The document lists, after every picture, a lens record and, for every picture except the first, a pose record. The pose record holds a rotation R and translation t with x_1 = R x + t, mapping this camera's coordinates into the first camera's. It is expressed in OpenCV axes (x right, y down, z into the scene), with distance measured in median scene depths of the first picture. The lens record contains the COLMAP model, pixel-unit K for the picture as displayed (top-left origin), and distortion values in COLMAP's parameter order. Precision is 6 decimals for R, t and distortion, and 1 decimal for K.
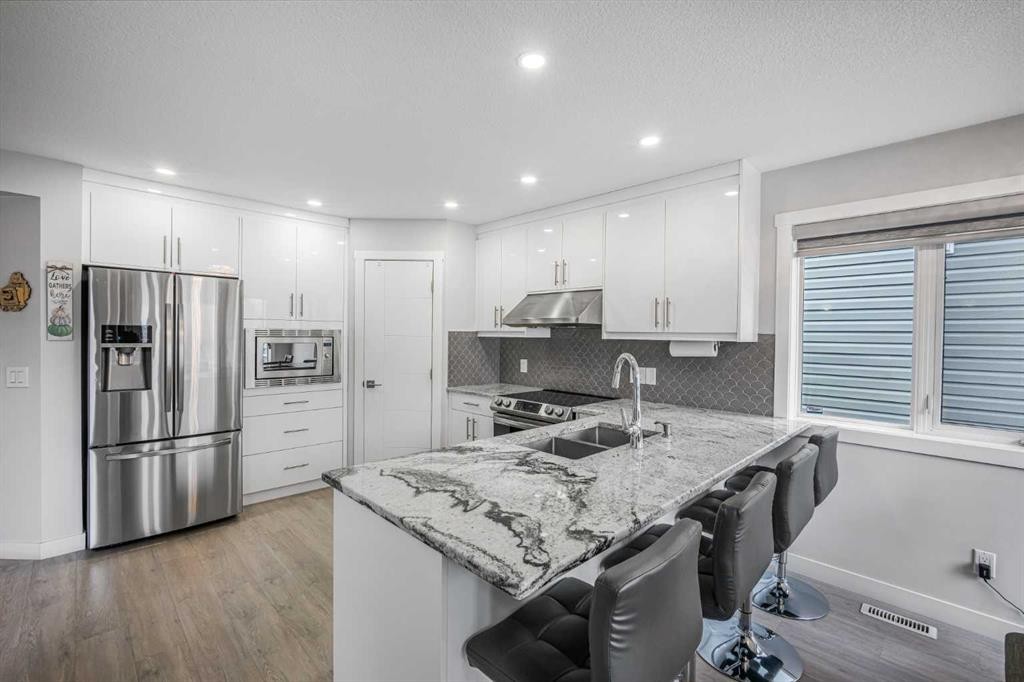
lens RADIAL K [[441.0, 0, 510.2], [0, 441.0, 340.0], [0, 0, 1]] dist [-0.018194, 0.003395]
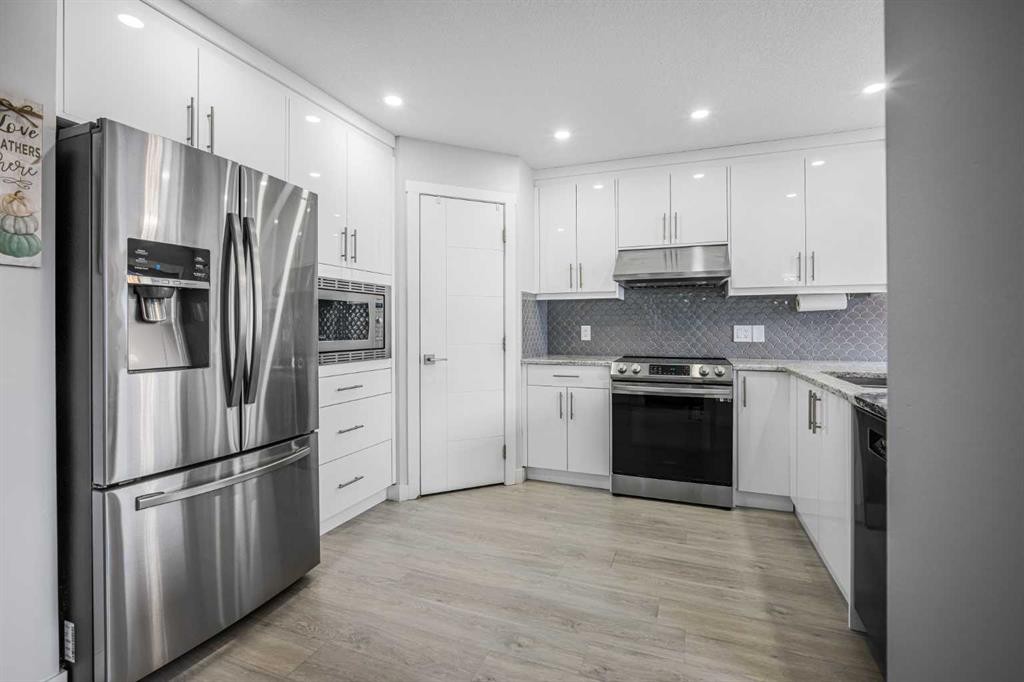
lens RADIAL K [[447.9, 0, 490.3], [0, 447.9, 326.1], [0, 0, 1]] dist [-0.017589, 0.006175]
pose [[0.914416, -0.009973, 0.404653, -0.833289], [0.016624, 0.999778, -0.012925, 0.086657], [-0.404434, 0.018546, 0.914379, 0.400668]]
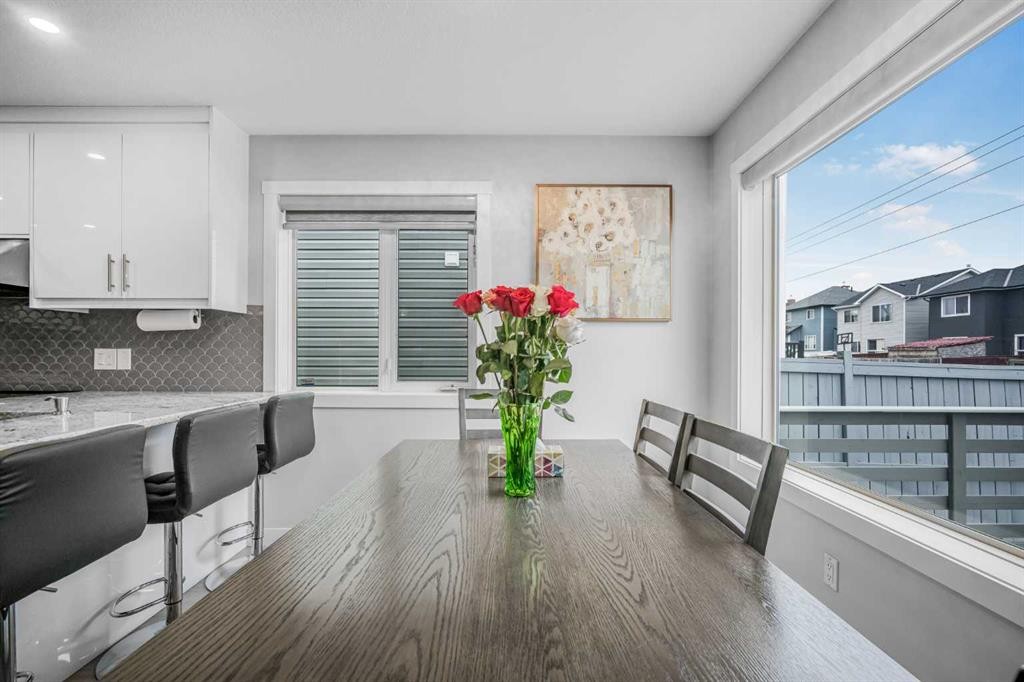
lens RADIAL K [[447.9, 0, 523.7], [0, 447.9, 356.6], [0, 0, 1]] dist [-0.017589, 0.006175]
pose [[0.693328, -0.015765, 0.720450, 0.310733], [0.016623, 0.999845, 0.005881, 0.108202], [-0.720431, 0.007899, 0.693482, -0.090269]]
